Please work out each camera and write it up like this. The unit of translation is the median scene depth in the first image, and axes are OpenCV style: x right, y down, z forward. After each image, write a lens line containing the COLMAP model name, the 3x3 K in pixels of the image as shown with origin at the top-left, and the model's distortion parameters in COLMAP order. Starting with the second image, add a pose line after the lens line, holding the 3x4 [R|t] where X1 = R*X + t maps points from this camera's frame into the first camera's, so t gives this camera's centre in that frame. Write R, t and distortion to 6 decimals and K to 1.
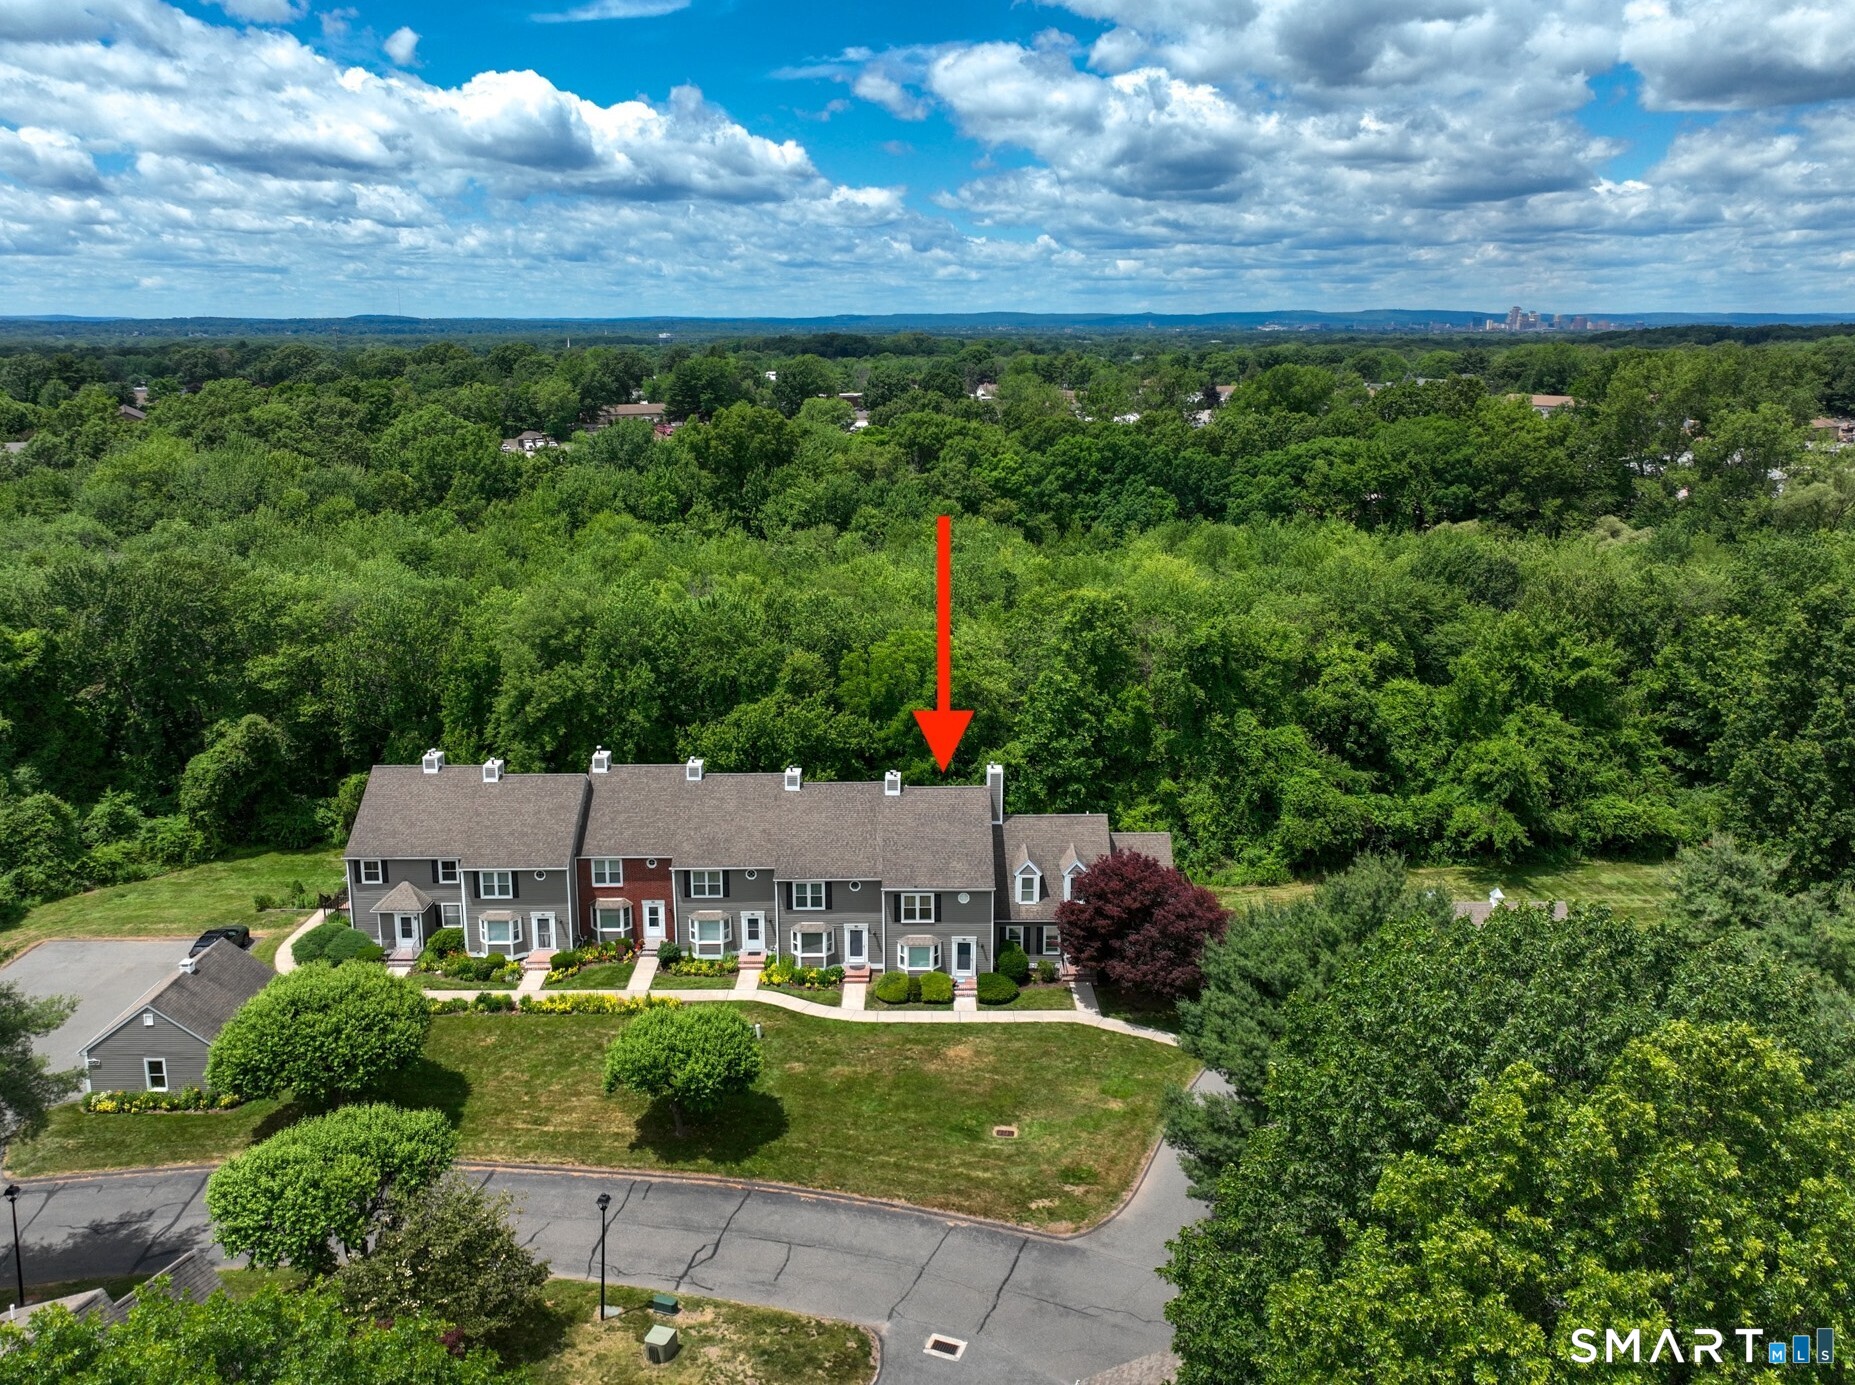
lens RADIAL K [[1302.8, 0, 927.5], [0, 1302.8, 692.5], [0, 0, 1]] dist [0.004389, 0.003818]
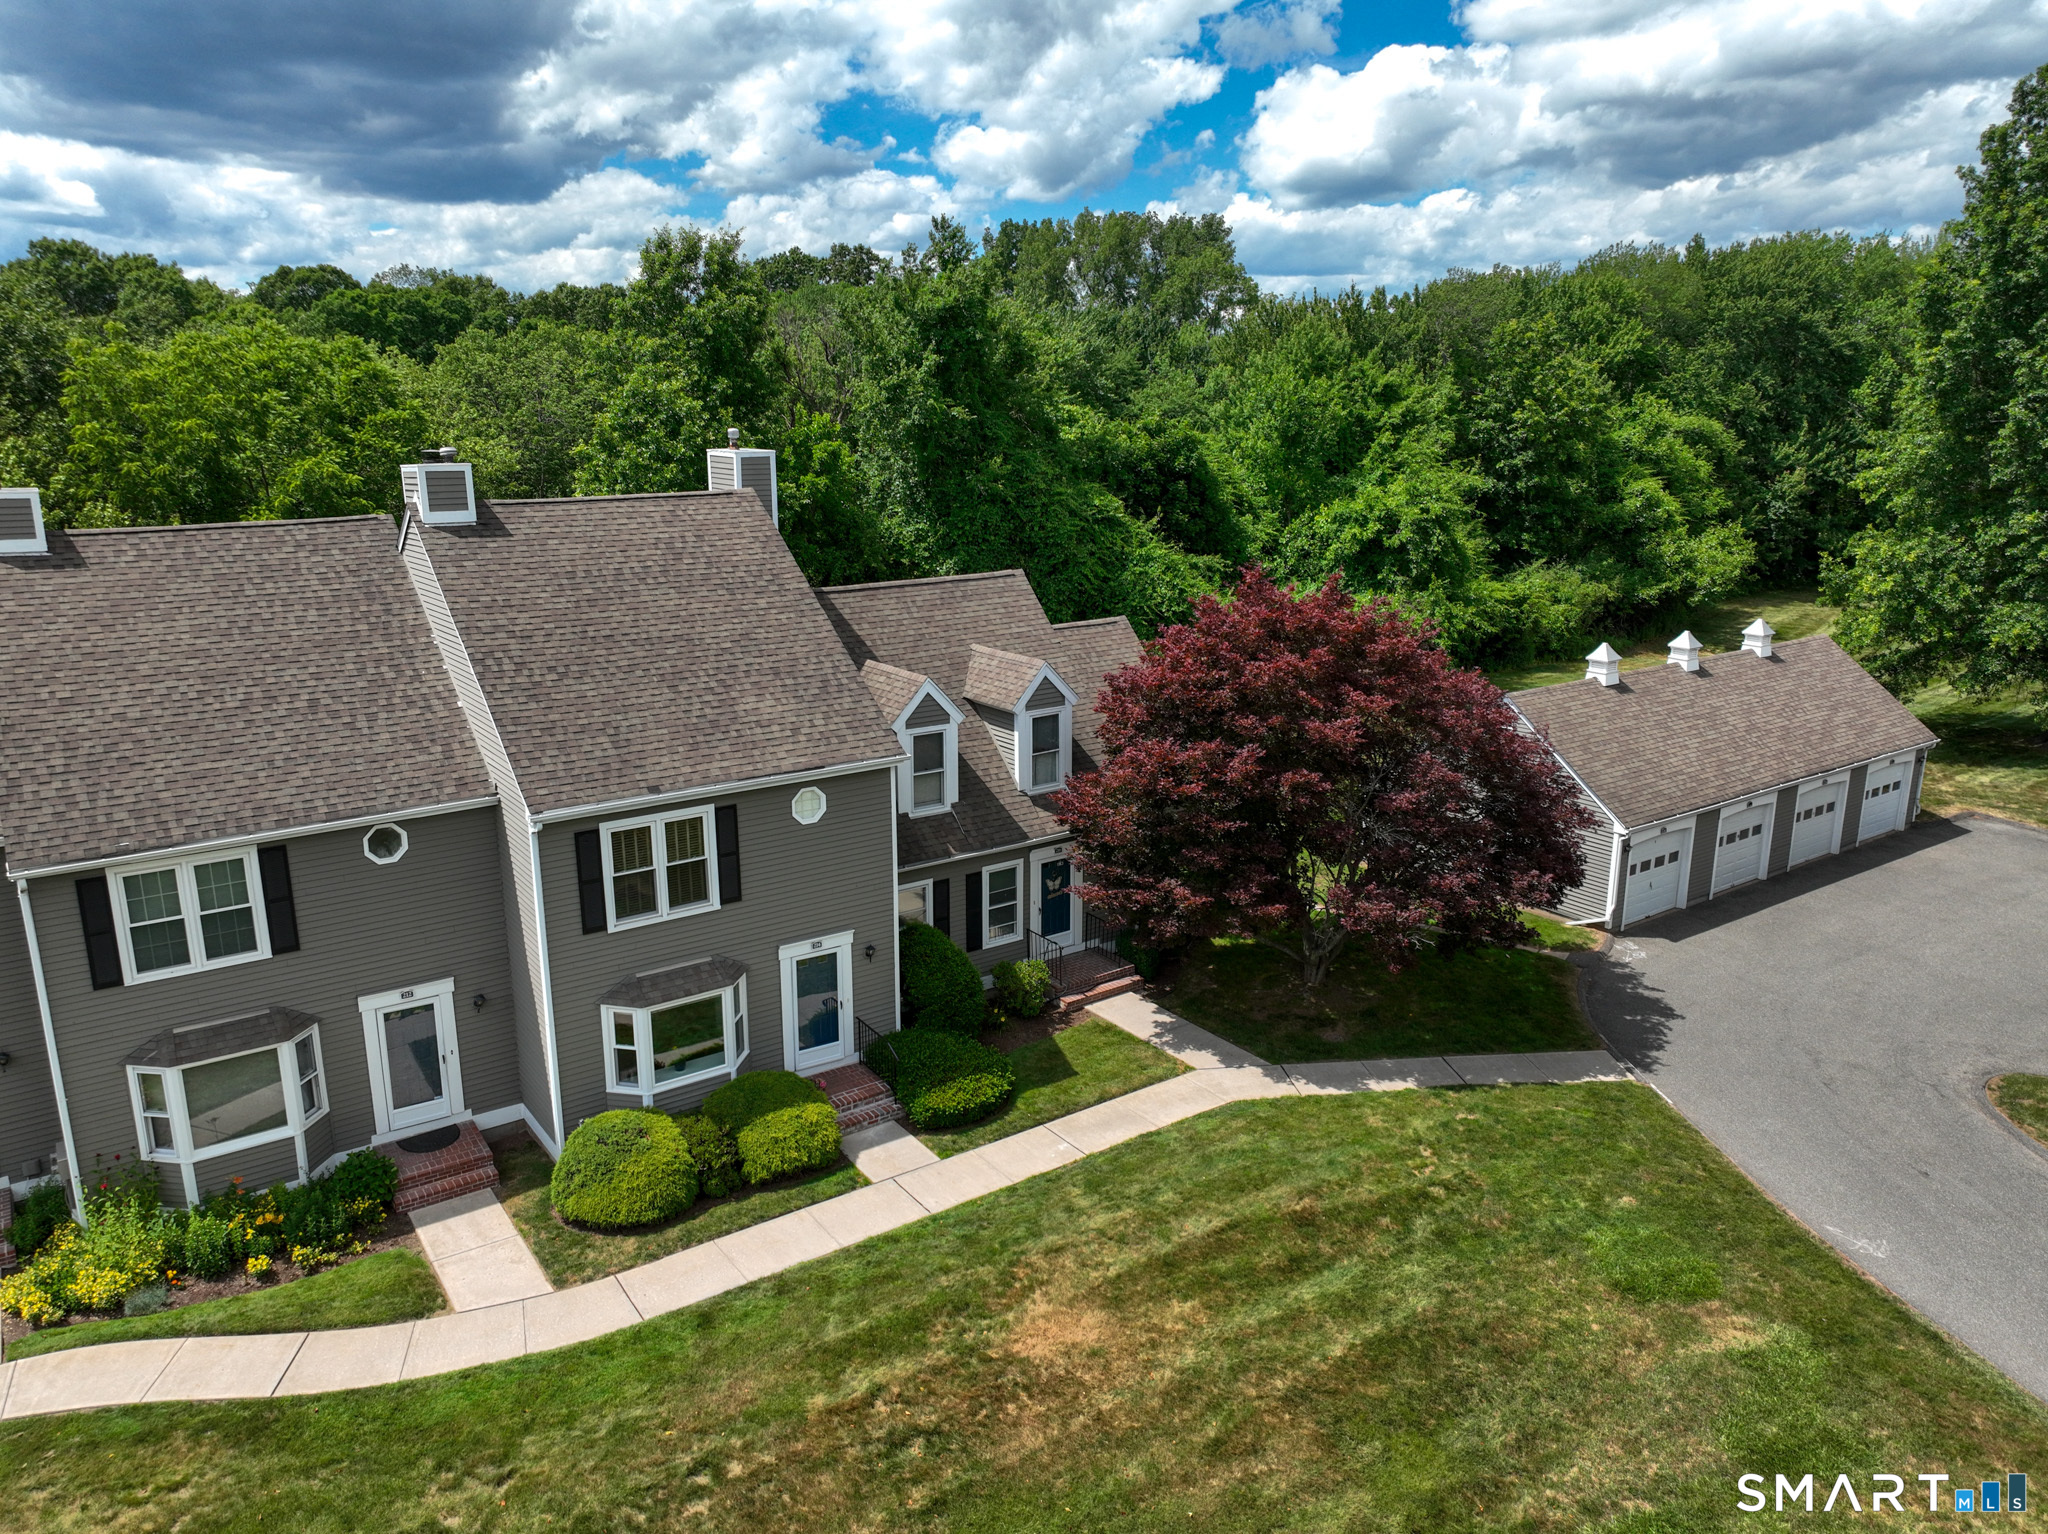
lens RADIAL K [[1438.3, 0, 1024.0], [0, 1438.3, 767.0], [0, 0, 1]] dist [0.004389, 0.003818]
pose [[0.820098, -0.144149, 0.553770, -0.111029], [0.130272, 0.989371, 0.064615, 0.133277], [-0.557198, 0.019150, 0.830159, 0.695093]]
